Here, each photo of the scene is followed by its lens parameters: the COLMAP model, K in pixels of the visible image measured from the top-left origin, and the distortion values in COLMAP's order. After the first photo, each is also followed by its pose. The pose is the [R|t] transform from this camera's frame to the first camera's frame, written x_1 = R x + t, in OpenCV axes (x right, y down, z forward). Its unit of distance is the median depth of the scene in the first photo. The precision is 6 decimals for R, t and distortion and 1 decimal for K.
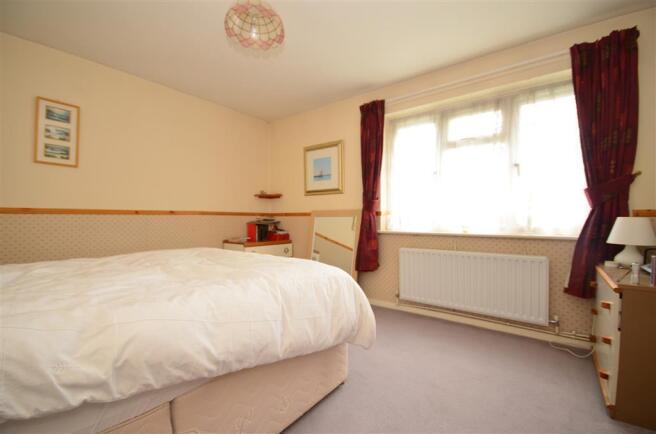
lens RADIAL K [[283.6, 0, 327.8], [0, 283.6, 219.5], [0, 0, 1]] dist [-0.000701, -0.000552]
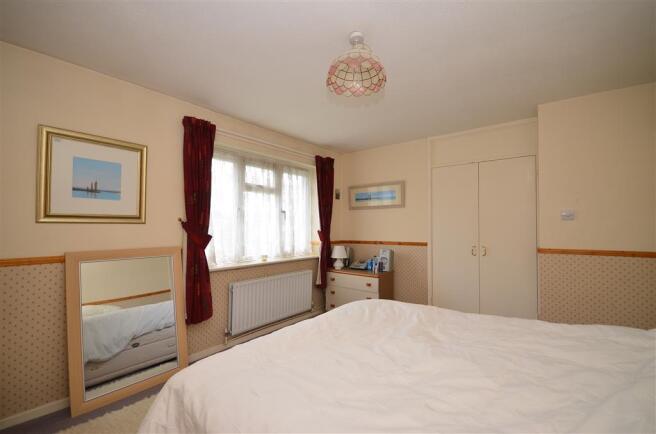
lens RADIAL K [[283.6, 0, 327.8], [0, 283.6, 219.5], [0, 0, 1]] dist [-0.000701, -0.000552]
pose [[0.014241, 0.020523, 0.999688, -0.737450], [-0.003025, 0.999786, -0.020482, -0.106220], [-0.999894, -0.002732, 0.014300, 0.651934]]
